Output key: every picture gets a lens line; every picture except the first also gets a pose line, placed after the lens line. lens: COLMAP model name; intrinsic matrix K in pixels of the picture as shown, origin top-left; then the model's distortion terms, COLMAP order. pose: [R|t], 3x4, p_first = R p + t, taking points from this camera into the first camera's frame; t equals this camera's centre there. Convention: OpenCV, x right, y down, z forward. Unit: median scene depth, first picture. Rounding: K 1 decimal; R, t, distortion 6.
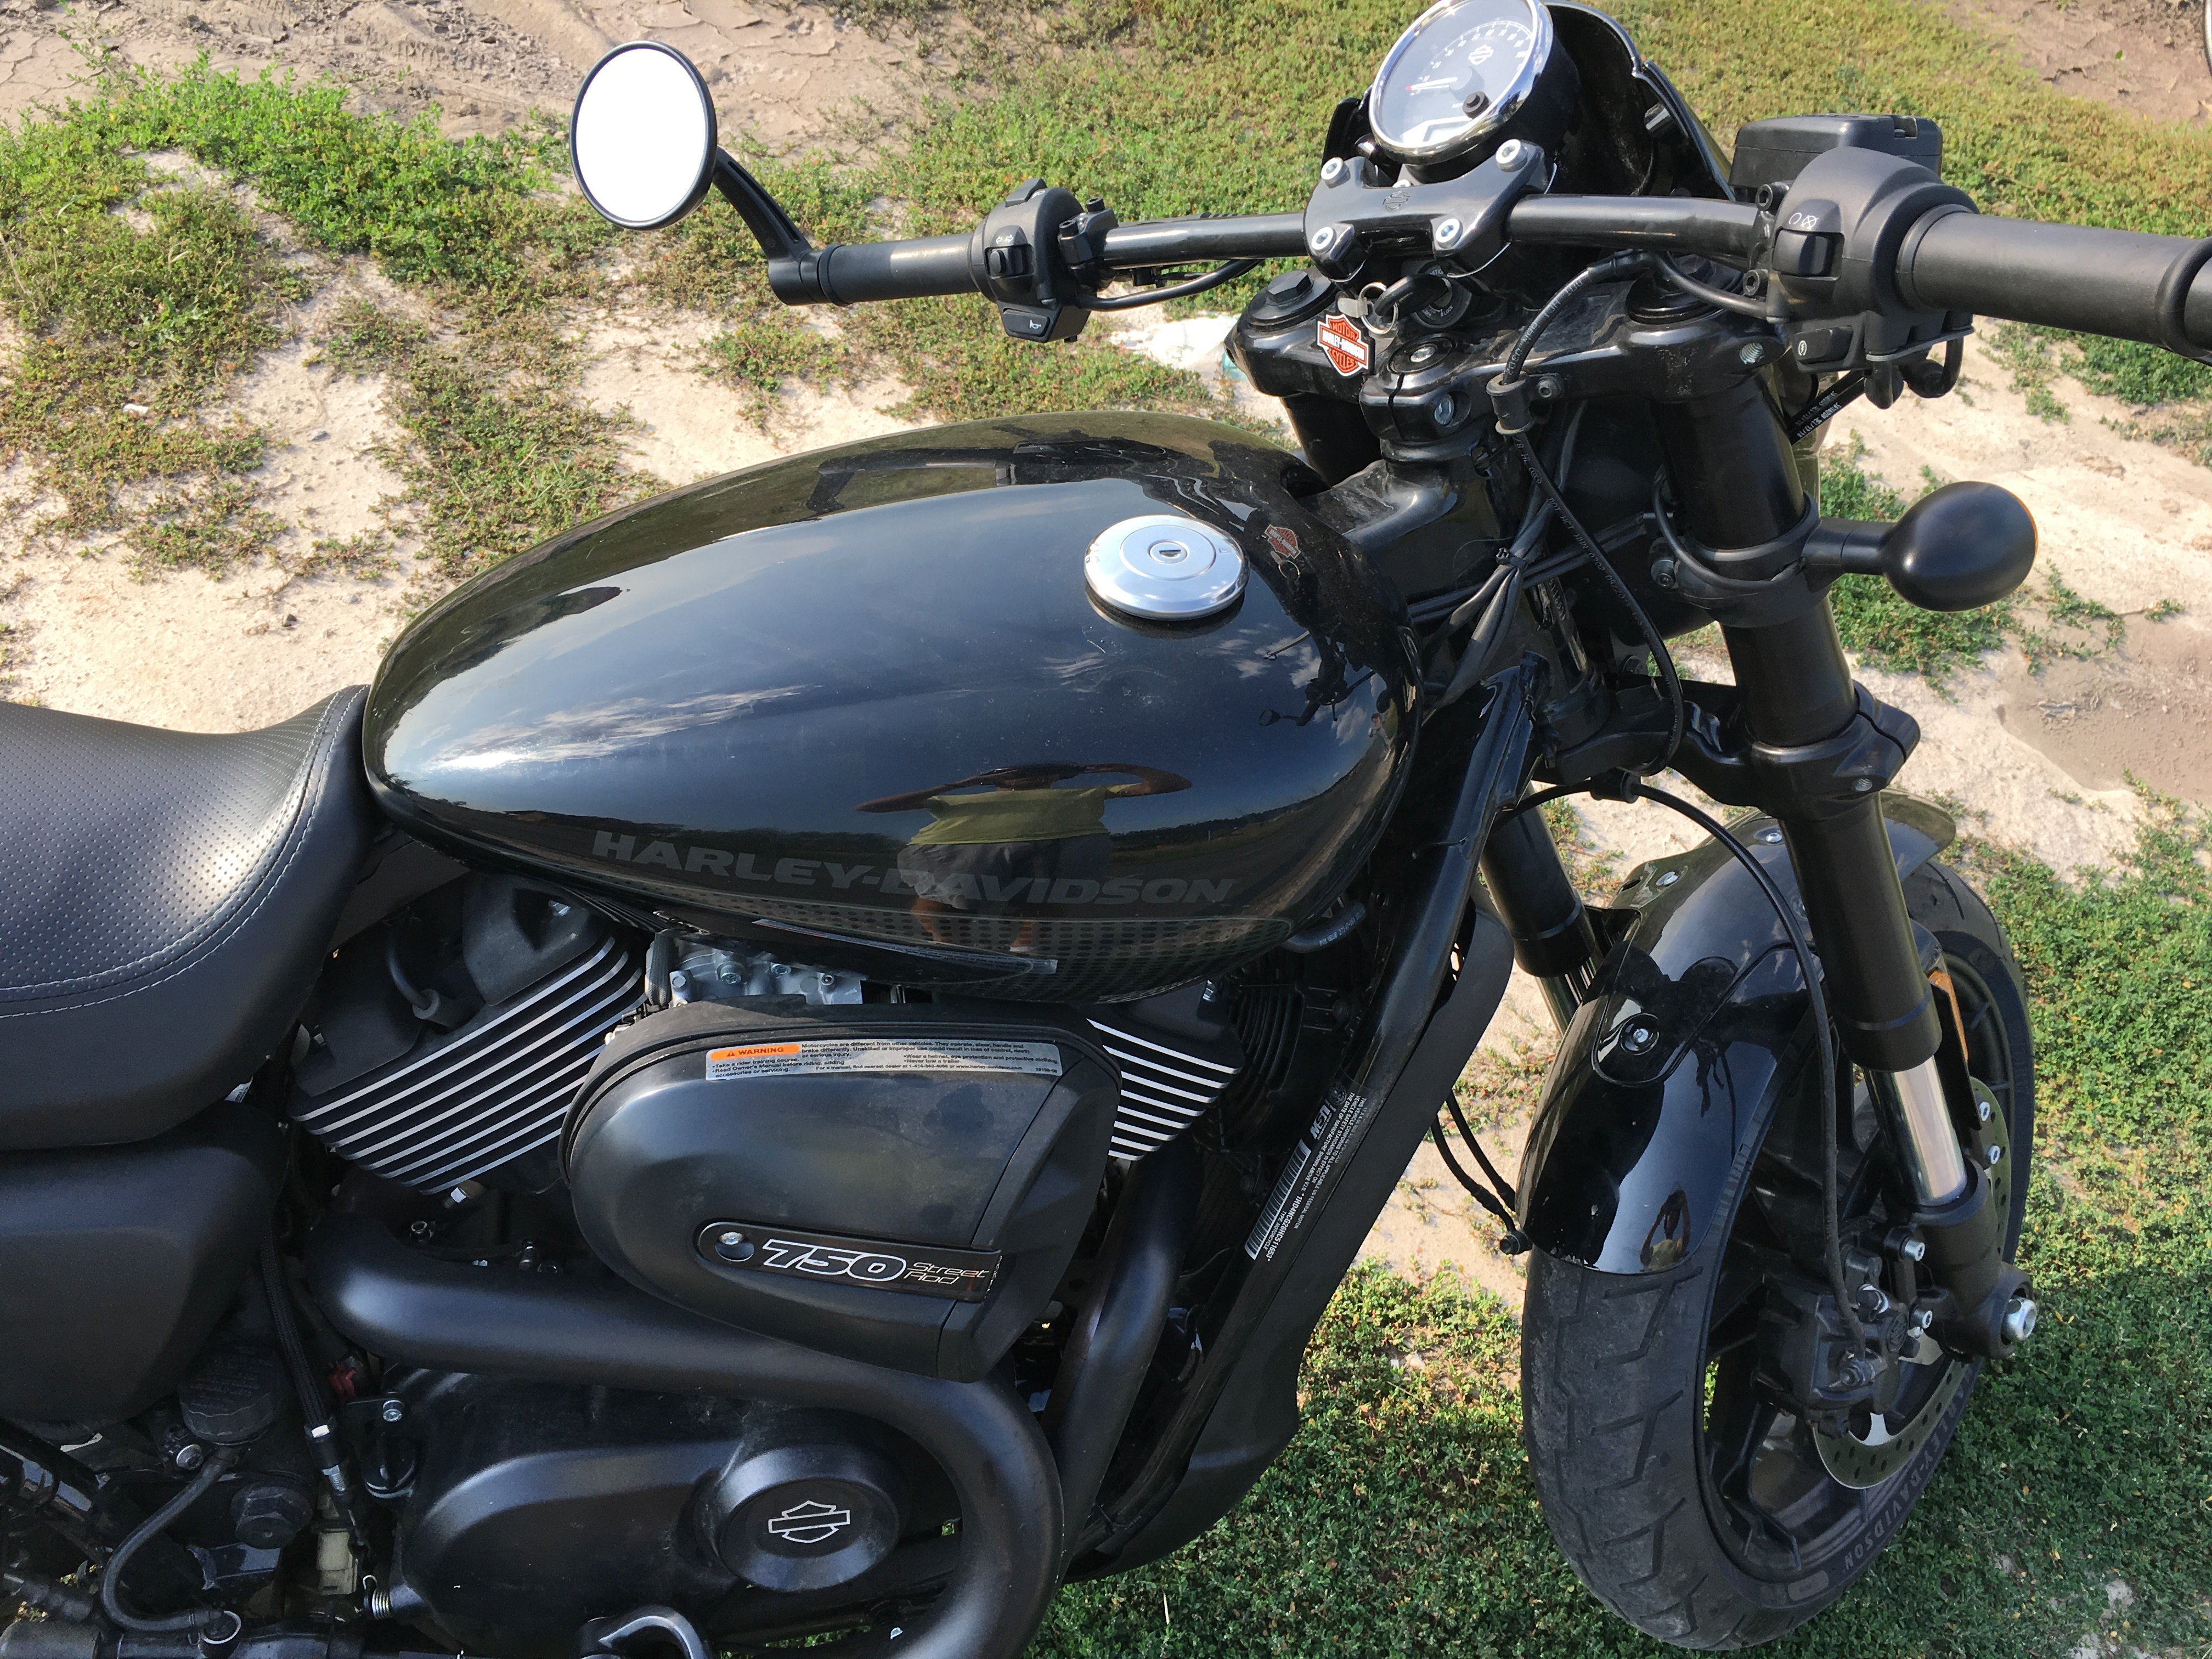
lens RADIAL K [[1875.1, 0, 1107.4], [0, 1875.1, 810.9], [0, 0, 1]] dist [0.075464, -0.105996]
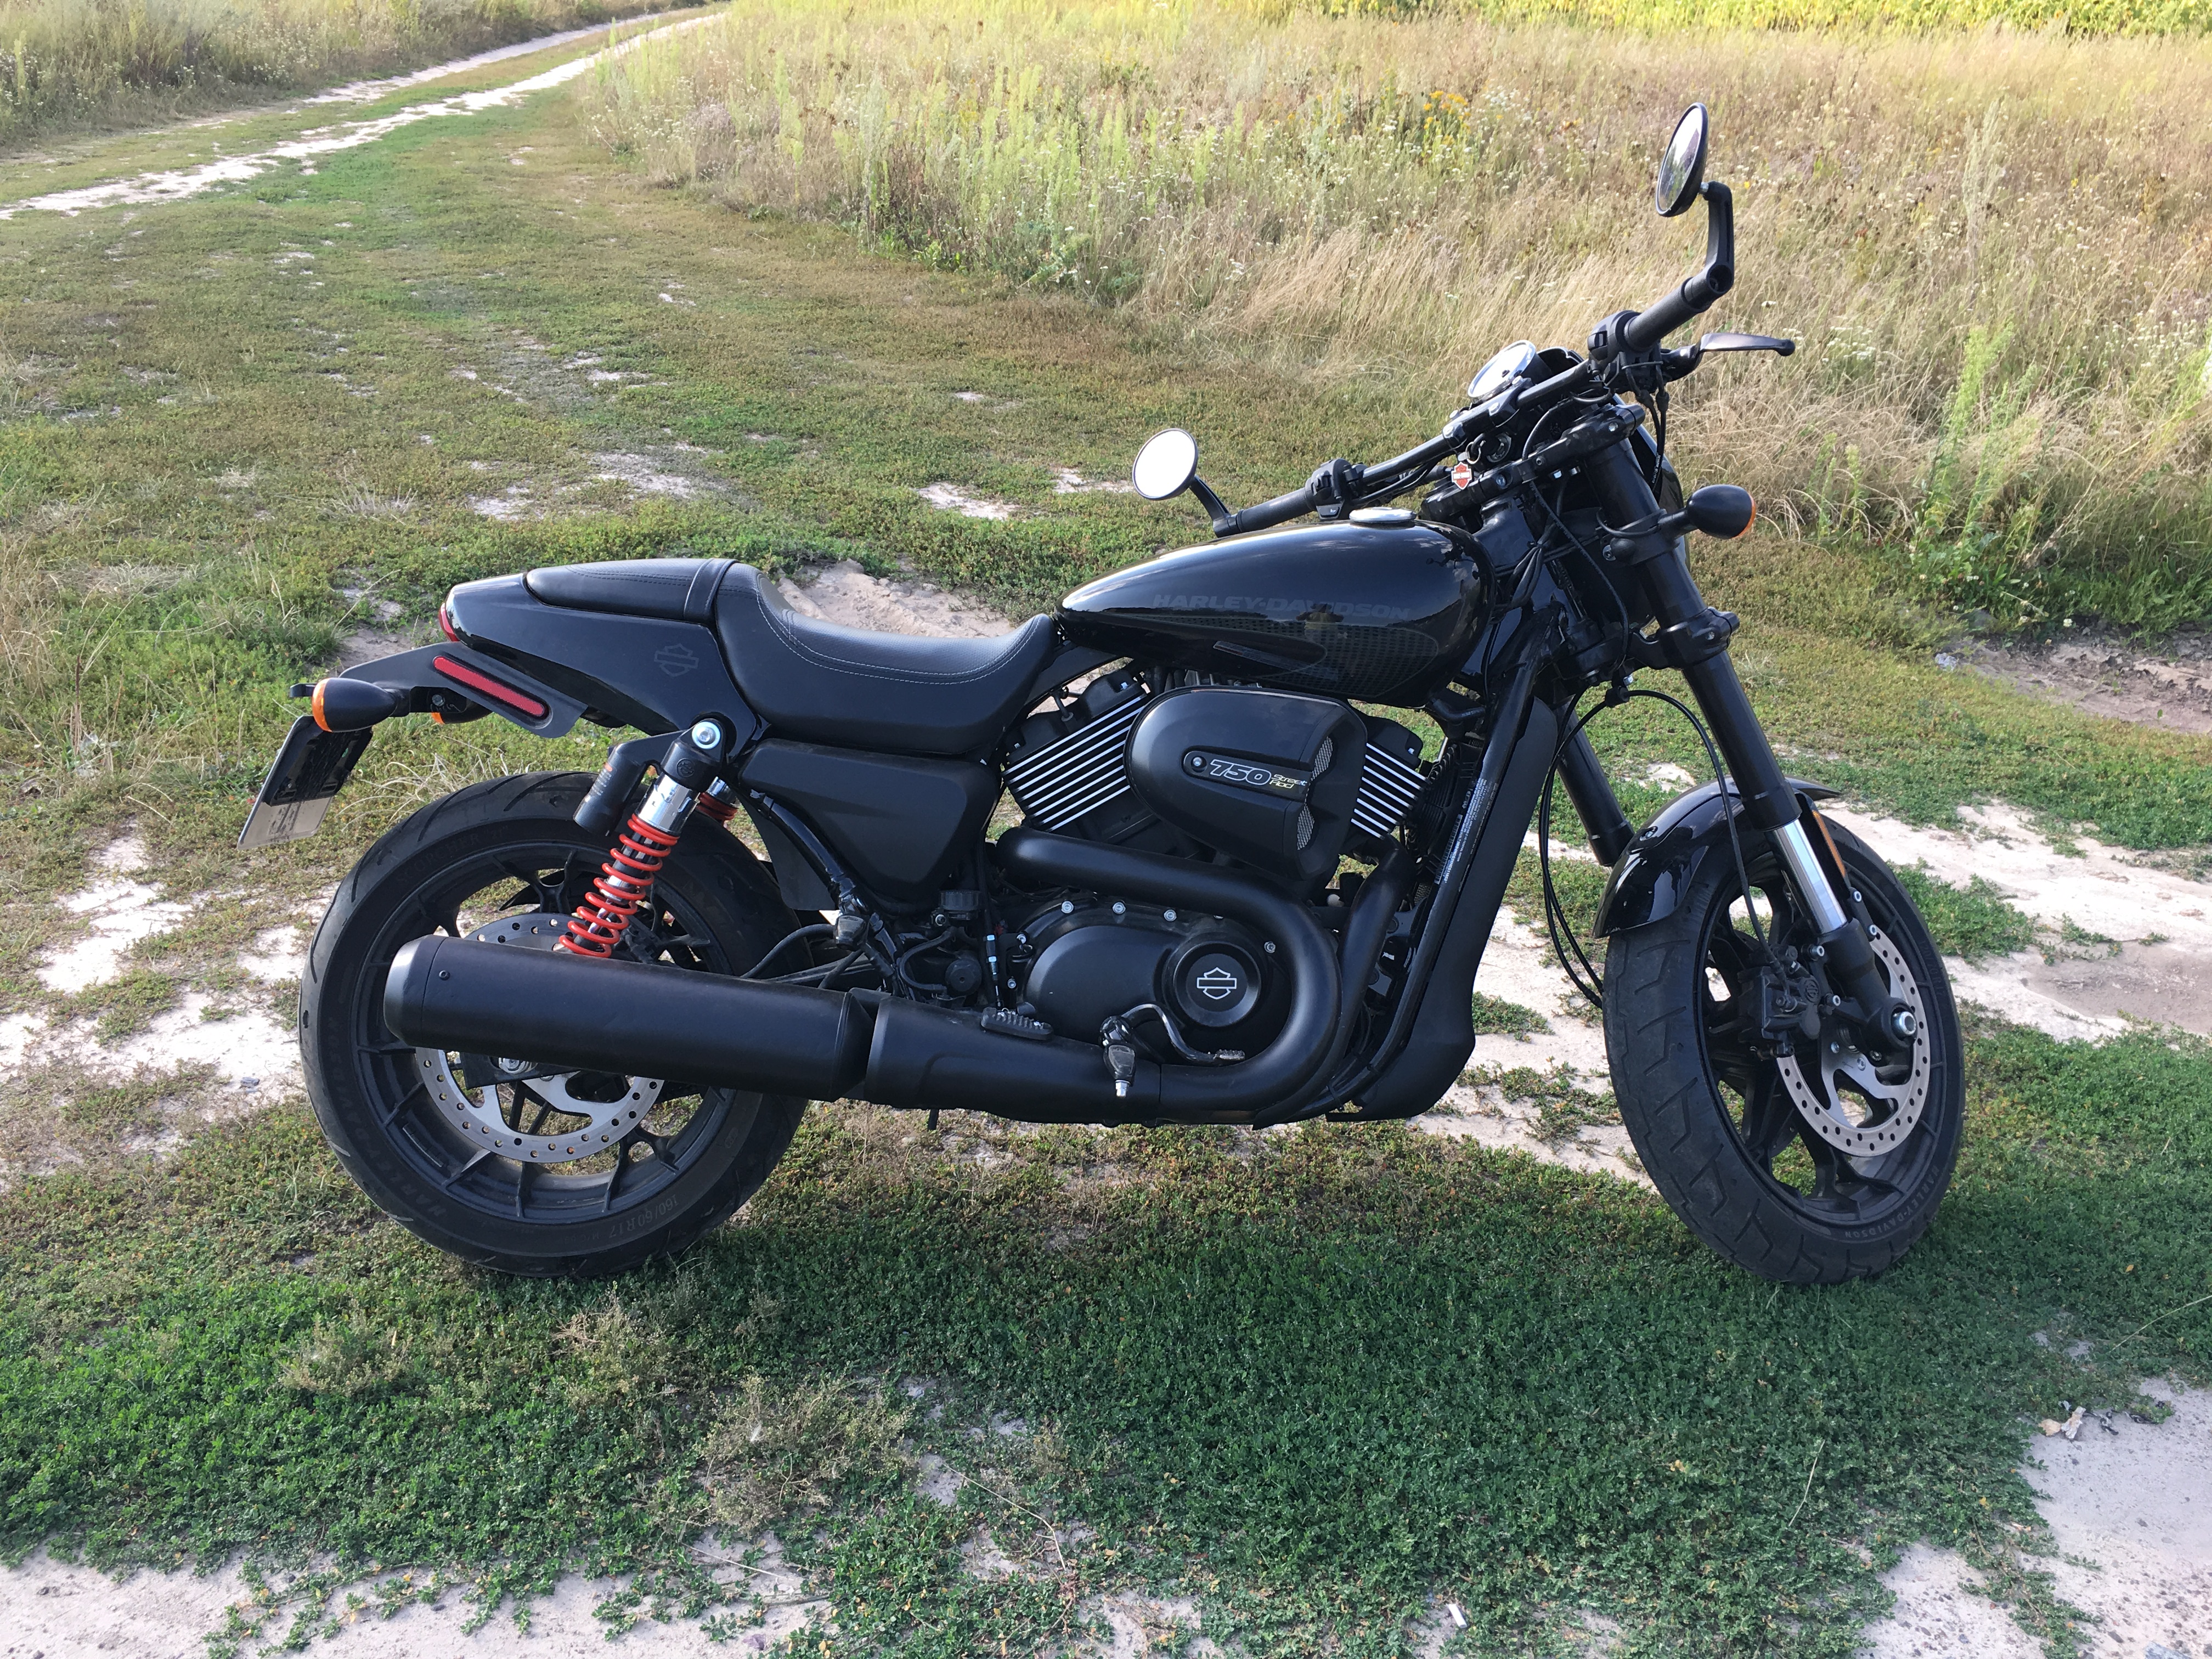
lens RADIAL K [[1875.1, 0, 1105.5], [0, 1875.1, 829.3], [0, 0, 1]] dist [0.075464, -0.105996]
pose [[0.985864, -0.017570, -0.166621, 0.047004], [-0.062162, 0.885148, -0.461138, 0.850279], [0.155587, 0.464977, 0.871544, -0.626717]]
